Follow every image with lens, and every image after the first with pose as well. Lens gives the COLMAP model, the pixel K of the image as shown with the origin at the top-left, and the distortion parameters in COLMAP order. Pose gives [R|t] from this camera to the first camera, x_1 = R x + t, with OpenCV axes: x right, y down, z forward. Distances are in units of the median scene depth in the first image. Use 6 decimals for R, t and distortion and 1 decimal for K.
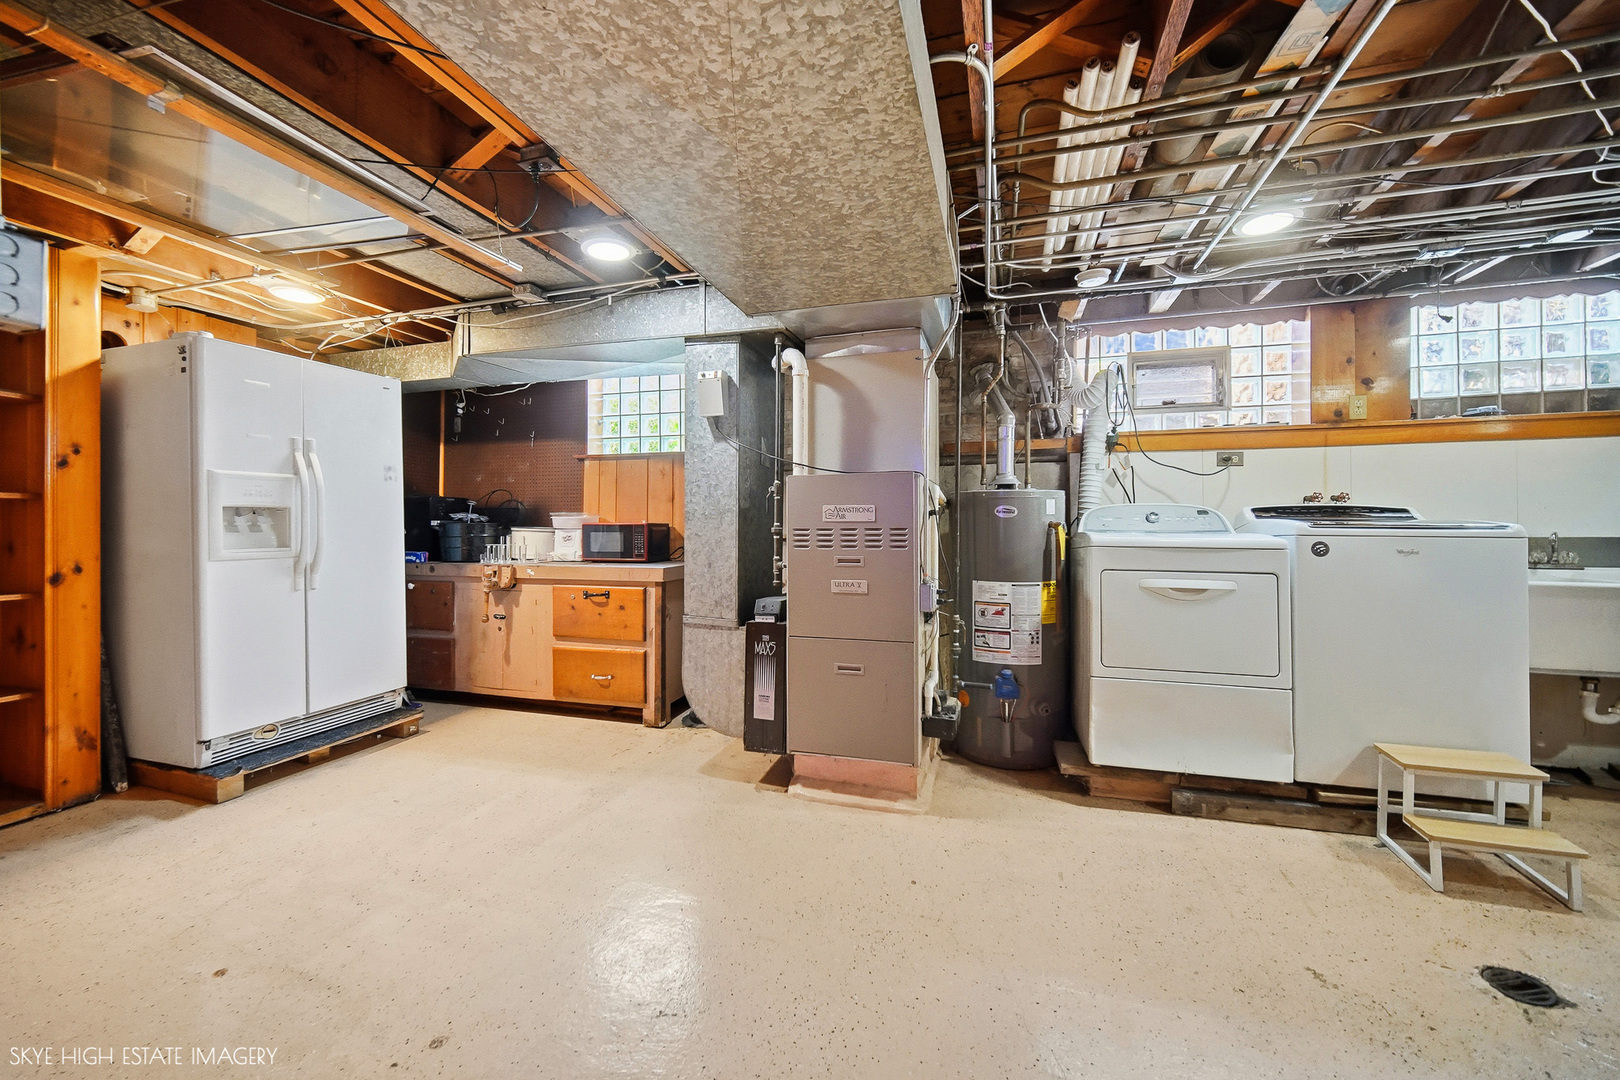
lens RADIAL K [[649.6, 0, 805.8], [0, 649.6, 526.7], [0, 0, 1]] dist [0.008815, 0.000317]
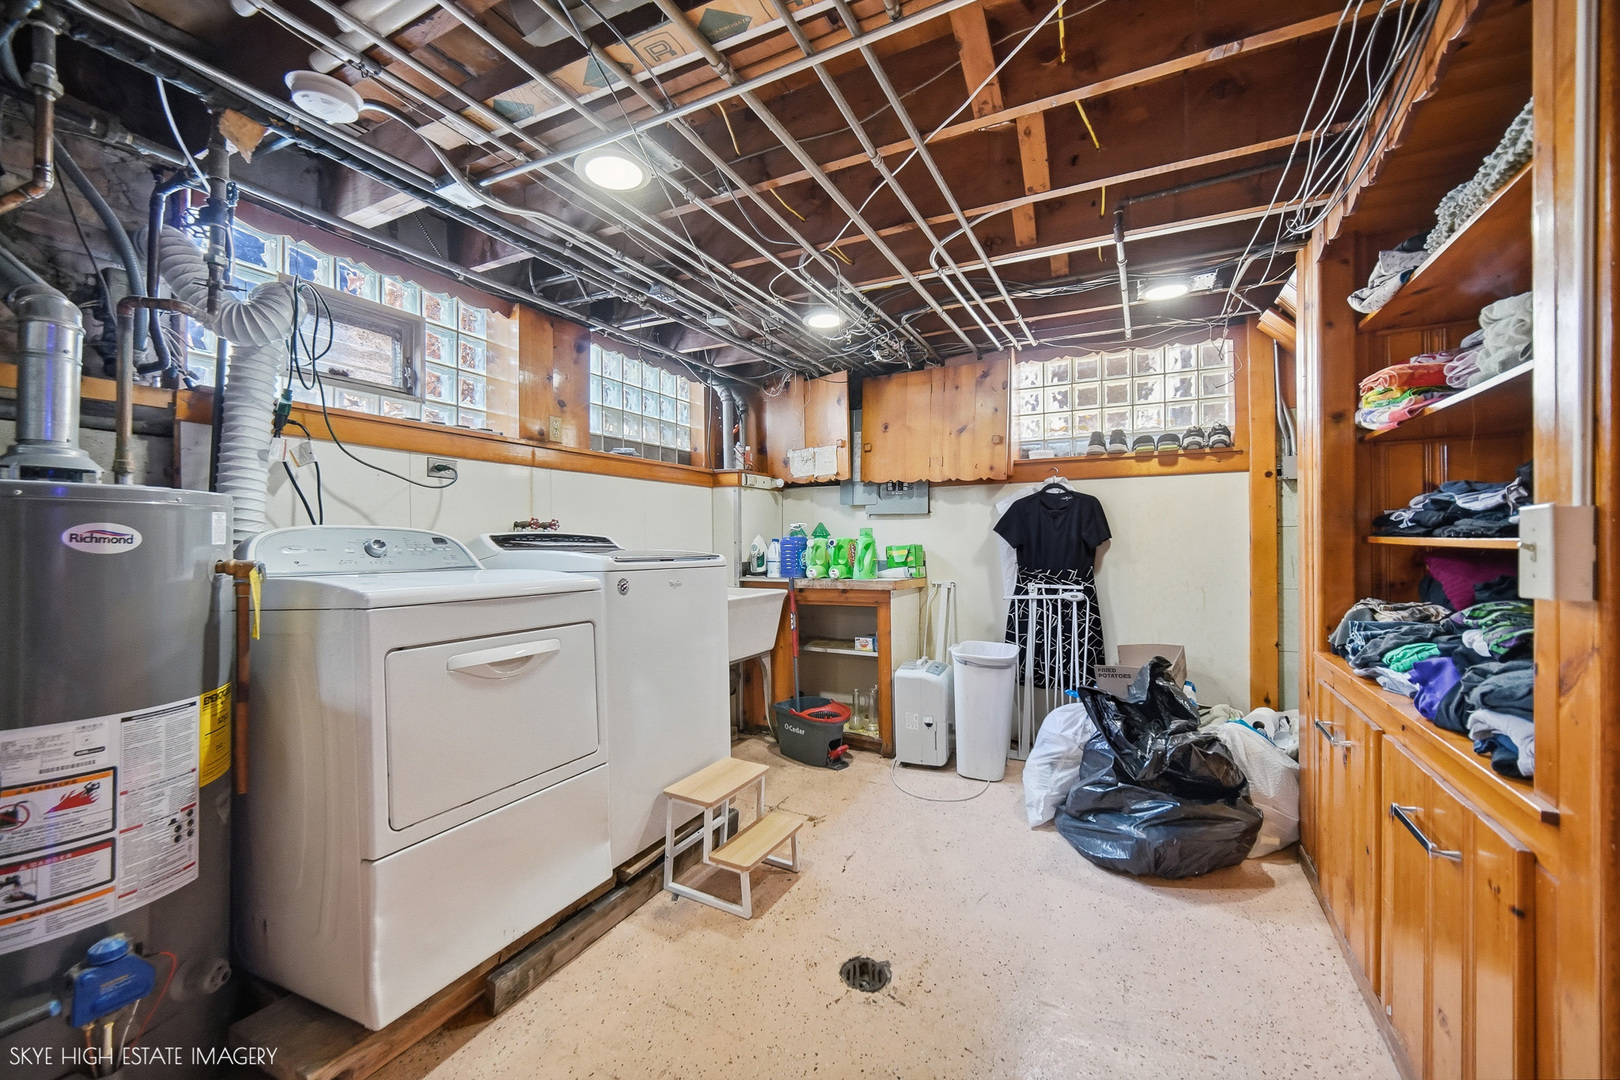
lens RADIAL K [[649.6, 0, 809.6], [0, 649.6, 541.2], [0, 0, 1]] dist [0.008815, 0.000317]
pose [[0.177089, 0.000954, 0.984194, -0.010546], [0.006695, 0.999975, -0.002174, -0.017918], [-0.984172, 0.006974, 0.177078, 0.498291]]
